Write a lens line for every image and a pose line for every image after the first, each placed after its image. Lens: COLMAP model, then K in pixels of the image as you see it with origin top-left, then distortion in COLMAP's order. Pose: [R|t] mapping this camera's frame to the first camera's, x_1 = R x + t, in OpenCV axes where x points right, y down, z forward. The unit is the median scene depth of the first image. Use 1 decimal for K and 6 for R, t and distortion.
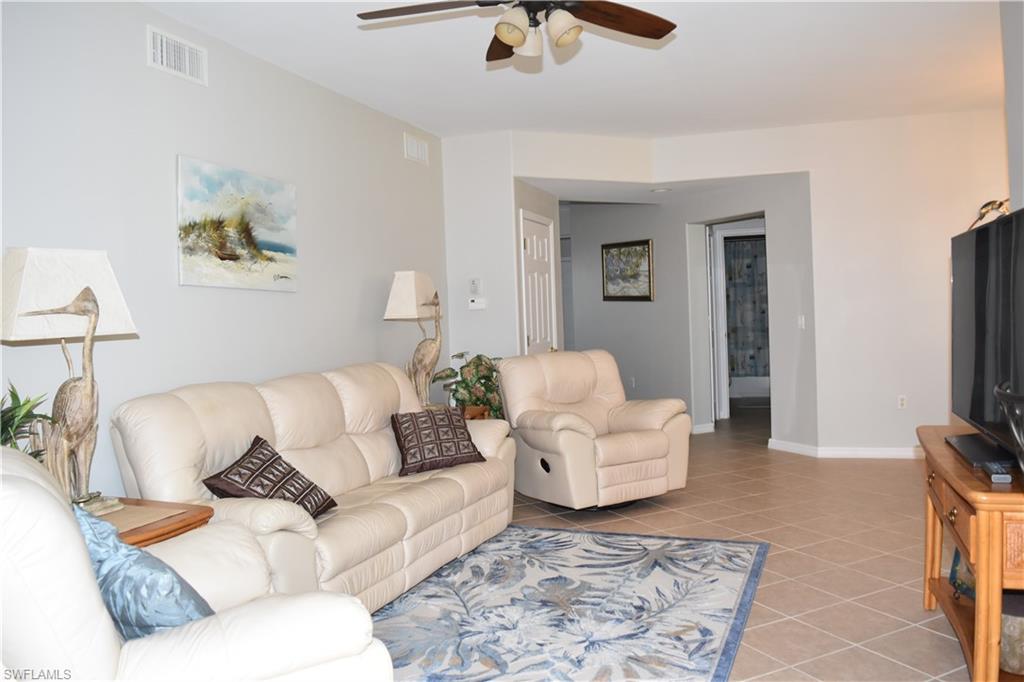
lens RADIAL K [[717.5, 0, 510.1], [0, 717.5, 317.9], [0, 0, 1]] dist [0.003281, 0.002869]
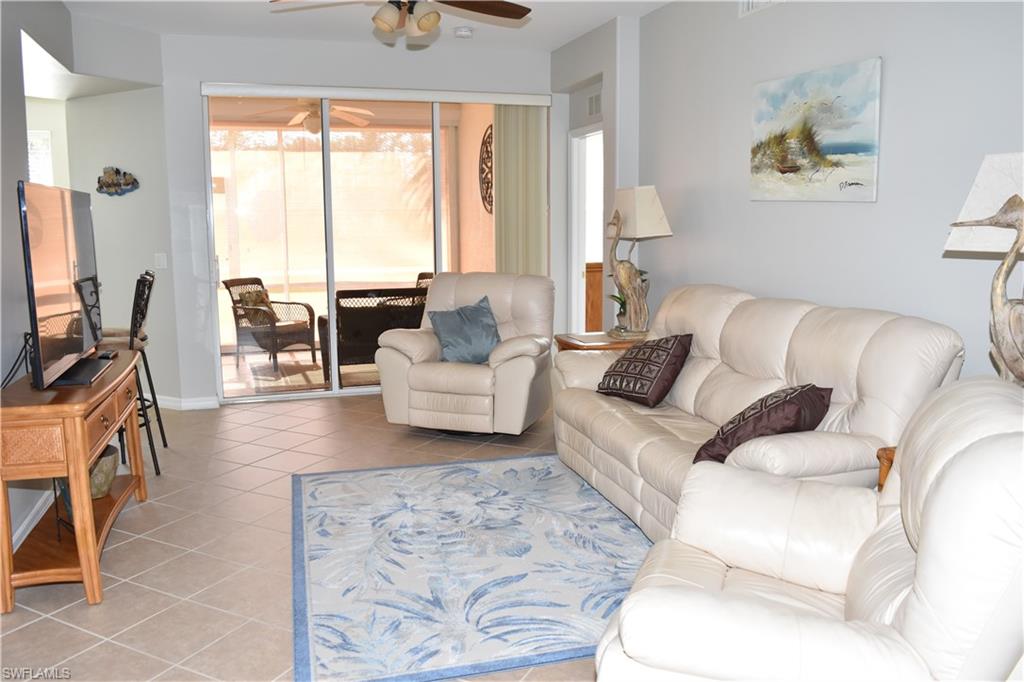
lens RADIAL K [[800.5, 0, 512.0], [0, 800.5, 341.0], [0, 0, 1]] dist [-0.093945, 0.020692]
pose [[-0.762280, 0.115289, -0.636897, 0.620065], [0.004607, 0.984950, 0.172778, -0.042467], [0.647231, 0.128771, -0.751339, 1.618547]]
